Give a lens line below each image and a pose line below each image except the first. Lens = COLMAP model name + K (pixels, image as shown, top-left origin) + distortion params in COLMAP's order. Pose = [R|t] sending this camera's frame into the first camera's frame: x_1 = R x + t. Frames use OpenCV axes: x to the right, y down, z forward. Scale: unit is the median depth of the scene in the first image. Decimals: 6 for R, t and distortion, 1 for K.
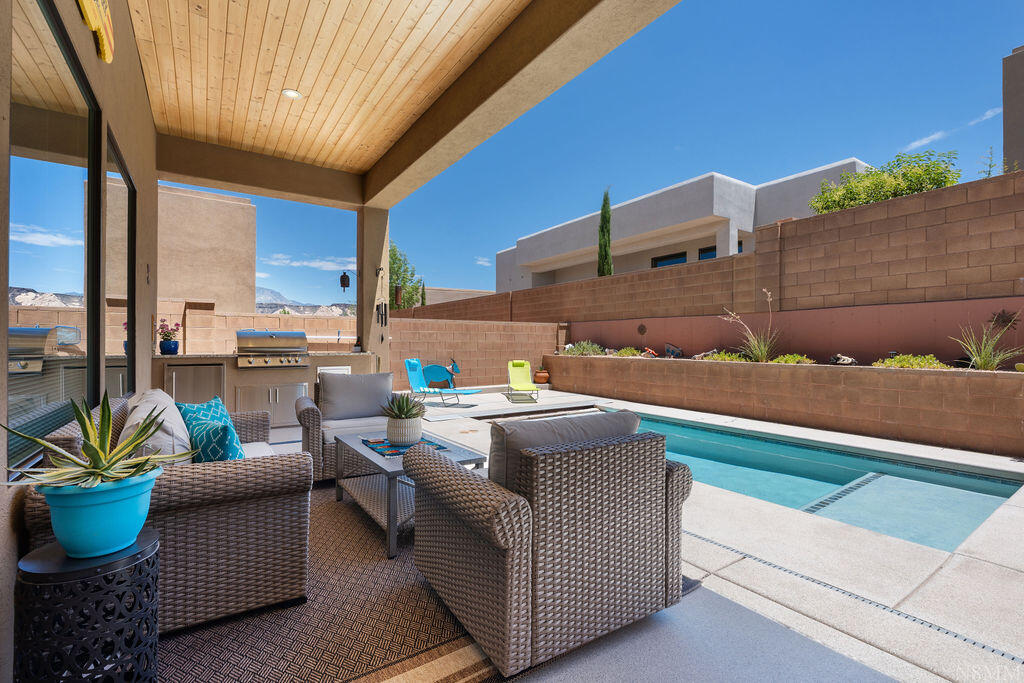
lens RADIAL K [[442.7, 0, 518.5], [0, 442.7, 345.5], [0, 0, 1]] dist [-0.003980, -0.000150]
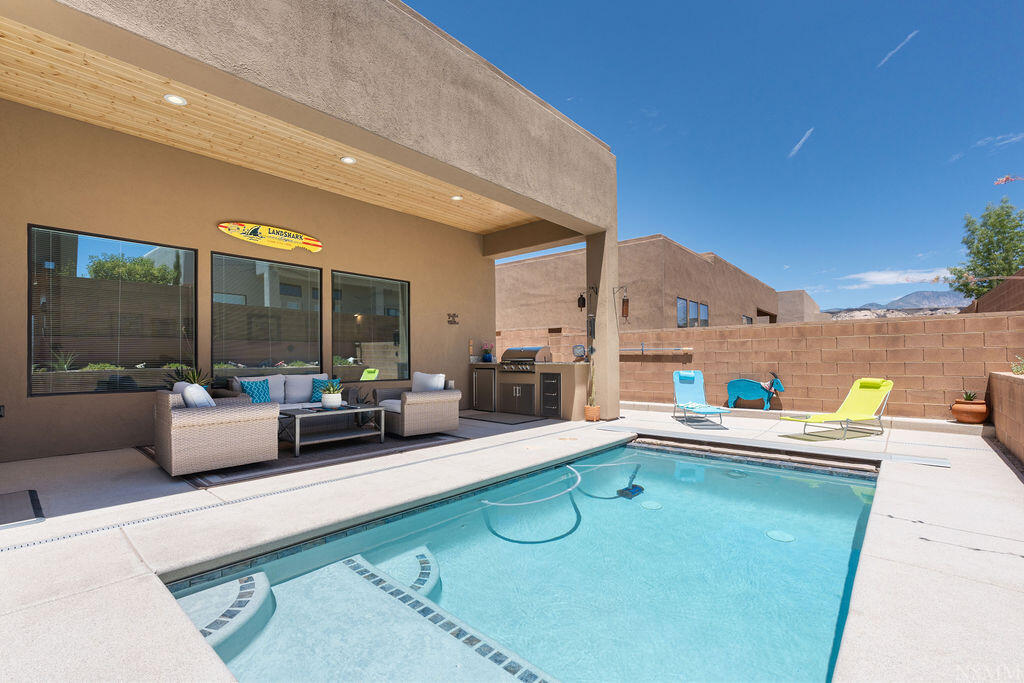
lens RADIAL K [[442.7, 0, 513.7], [0, 442.7, 346.7], [0, 0, 1]] dist [-0.003980, -0.000150]
pose [[0.228634, -0.024095, -0.973214, 0.691079], [0.006121, 0.999709, -0.023313, -0.000660], [0.973493, -0.000627, 0.228715, 0.507985]]
